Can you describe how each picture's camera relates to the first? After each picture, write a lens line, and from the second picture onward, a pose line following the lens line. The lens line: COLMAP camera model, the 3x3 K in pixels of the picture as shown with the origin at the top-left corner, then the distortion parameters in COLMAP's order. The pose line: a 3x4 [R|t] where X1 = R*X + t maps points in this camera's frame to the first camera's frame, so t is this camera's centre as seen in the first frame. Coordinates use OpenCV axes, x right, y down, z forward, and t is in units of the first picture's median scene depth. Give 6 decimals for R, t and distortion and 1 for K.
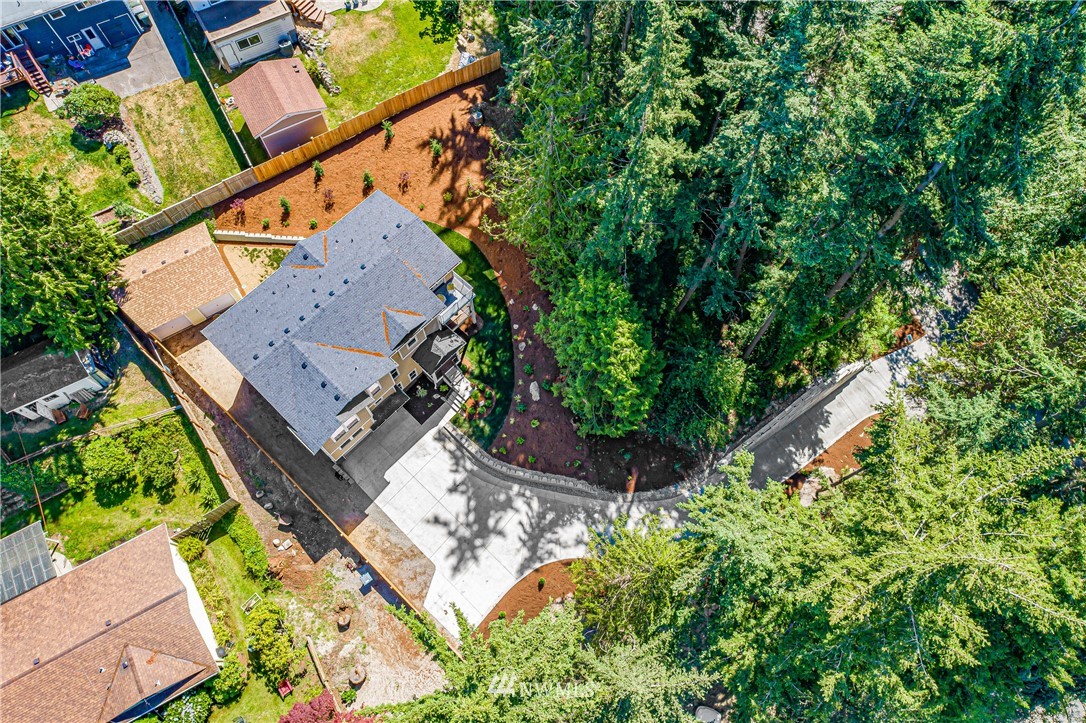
lens RADIAL K [[739.6, 0, 545.5], [0, 739.6, 358.1], [0, 0, 1]] dist [-0.007272, 0.018318]
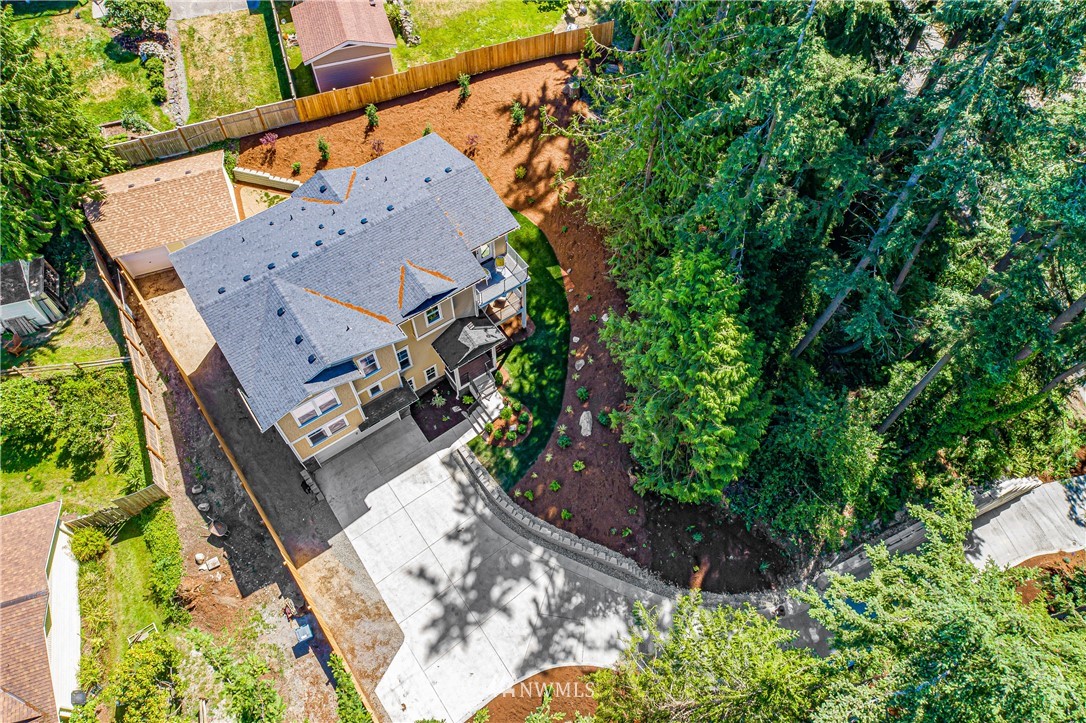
lens RADIAL K [[739.6, 0, 546.3], [0, 739.6, 360.2], [0, 0, 1]] dist [-0.007272, 0.018318]
pose [[0.981107, 0.164623, -0.101631, 0.011039], [-0.178259, 0.973364, -0.144173, 0.096948], [0.075190, 0.159565, 0.984320, 0.259832]]
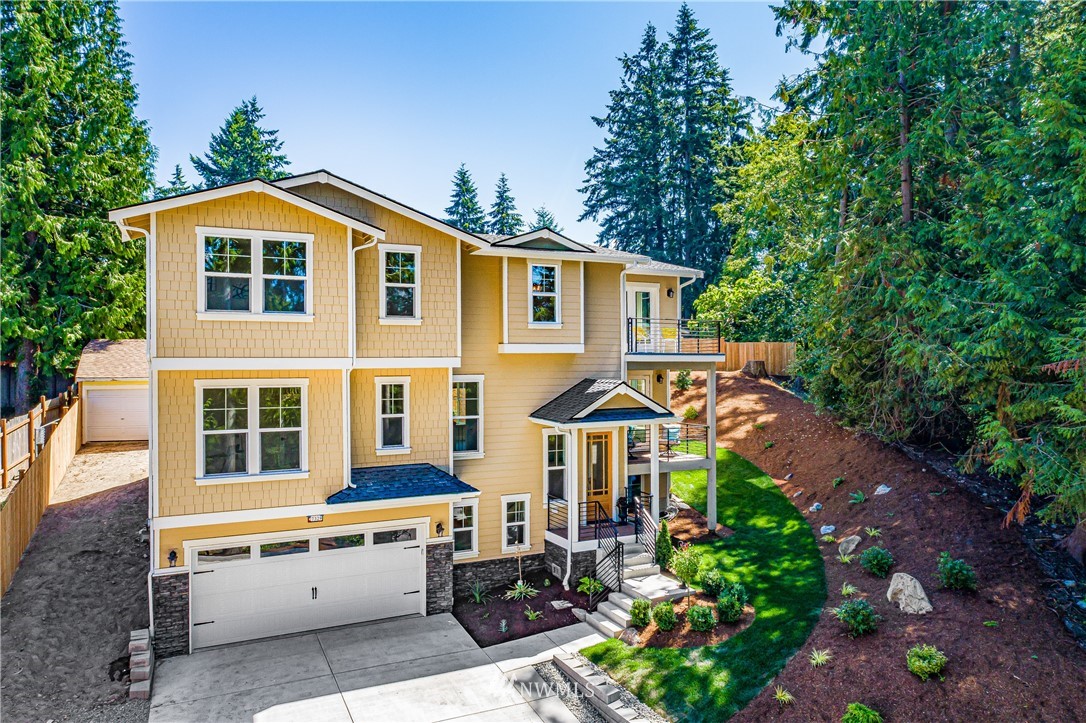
lens RADIAL K [[739.6, 0, 540.8], [0, 739.6, 360.7], [0, 0, 1]] dist [-0.007272, 0.018318]
pose [[0.933828, -0.026583, -0.356733, -0.042315], [-0.321033, 0.377643, -0.868518, 0.290872], [0.157805, 0.925570, 0.344120, 0.808460]]
